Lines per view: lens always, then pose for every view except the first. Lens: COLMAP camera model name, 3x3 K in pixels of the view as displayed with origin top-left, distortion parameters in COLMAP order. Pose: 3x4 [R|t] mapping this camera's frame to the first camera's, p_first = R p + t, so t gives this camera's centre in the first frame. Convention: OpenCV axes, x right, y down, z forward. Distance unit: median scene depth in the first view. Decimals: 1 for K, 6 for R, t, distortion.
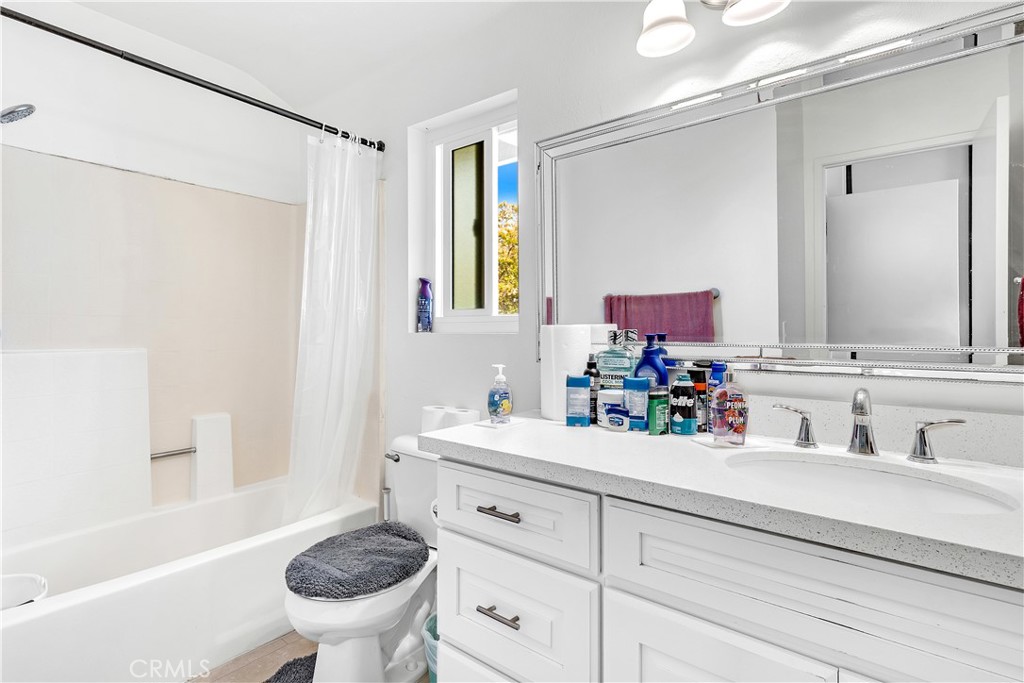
lens RADIAL K [[465.7, 0, 509.5], [0, 465.7, 334.3], [0, 0, 1]] dist [0.000182, -0.000037]
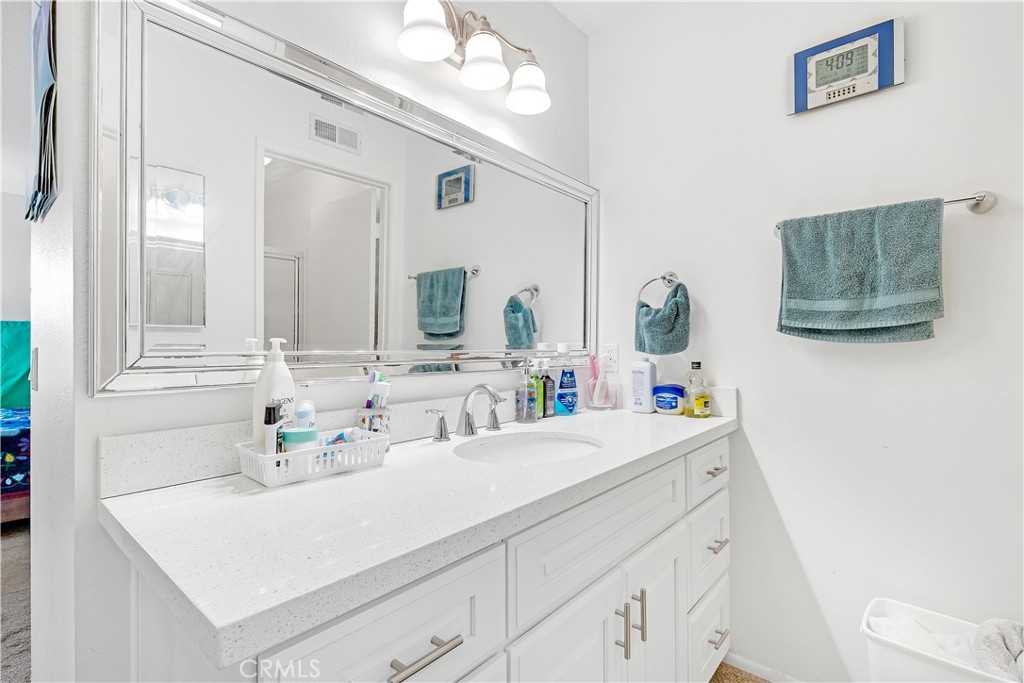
lens RADIAL K [[475.9, 0, 512.0], [0, 475.9, 341.5], [0, 0, 1]] dist [0.001174, -0.000045]
pose [[0.067909, 0.005829, 0.997674, -0.532595], [-0.000616, 0.999983, -0.005800, 0.008501], [-0.997691, -0.000221, 0.067912, 0.816963]]
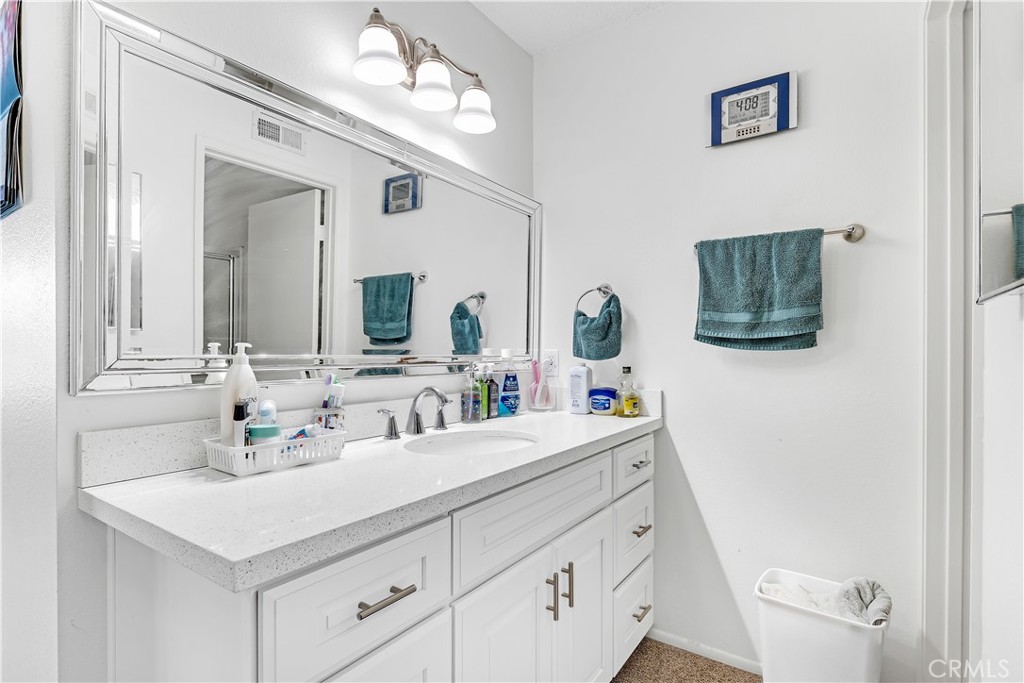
lens RADIAL K [[508.2, 0, 506.7], [0, 508.2, 348.9], [0, 0, 1]] dist [-0.000945, -0.000262]
pose [[-0.025602, 0.001717, 0.999671, -0.740248], [-0.006264, 0.999979, -0.001878, 0.008050], [-0.999653, -0.006310, -0.025590, 0.800385]]
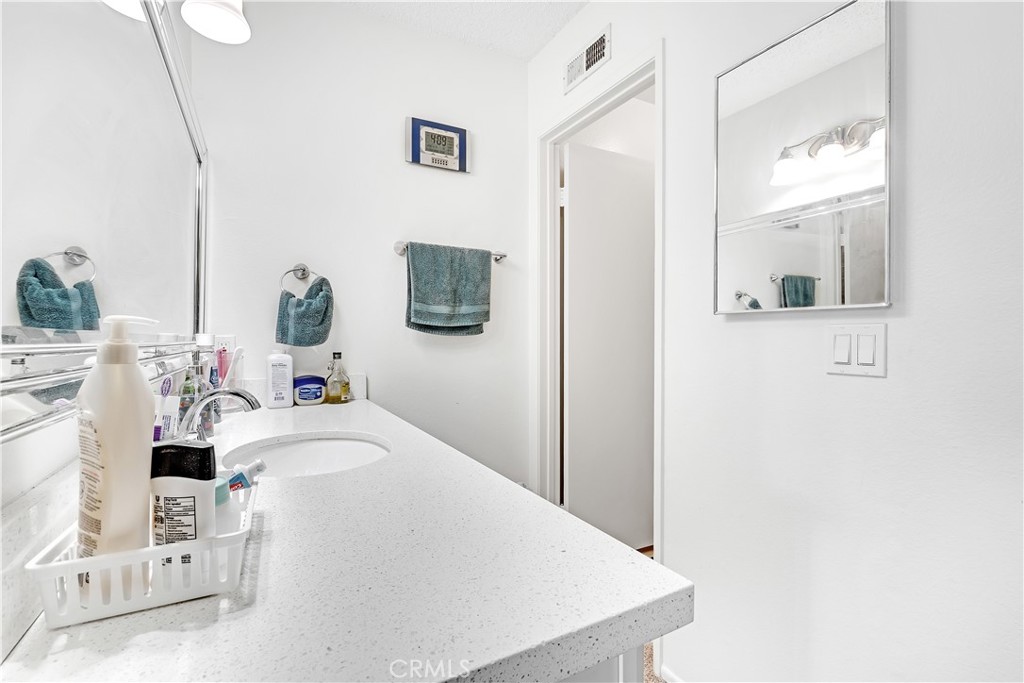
lens RADIAL K [[465.7, 0, 509.5], [0, 465.7, 334.3], [0, 0, 1]] dist [0.000182, -0.000037]
pose [[-0.909202, -0.002614, 0.416348, -0.199886], [-0.004712, 0.999981, -0.004011, 0.005008], [-0.416330, -0.005609, -0.909196, 1.541315]]
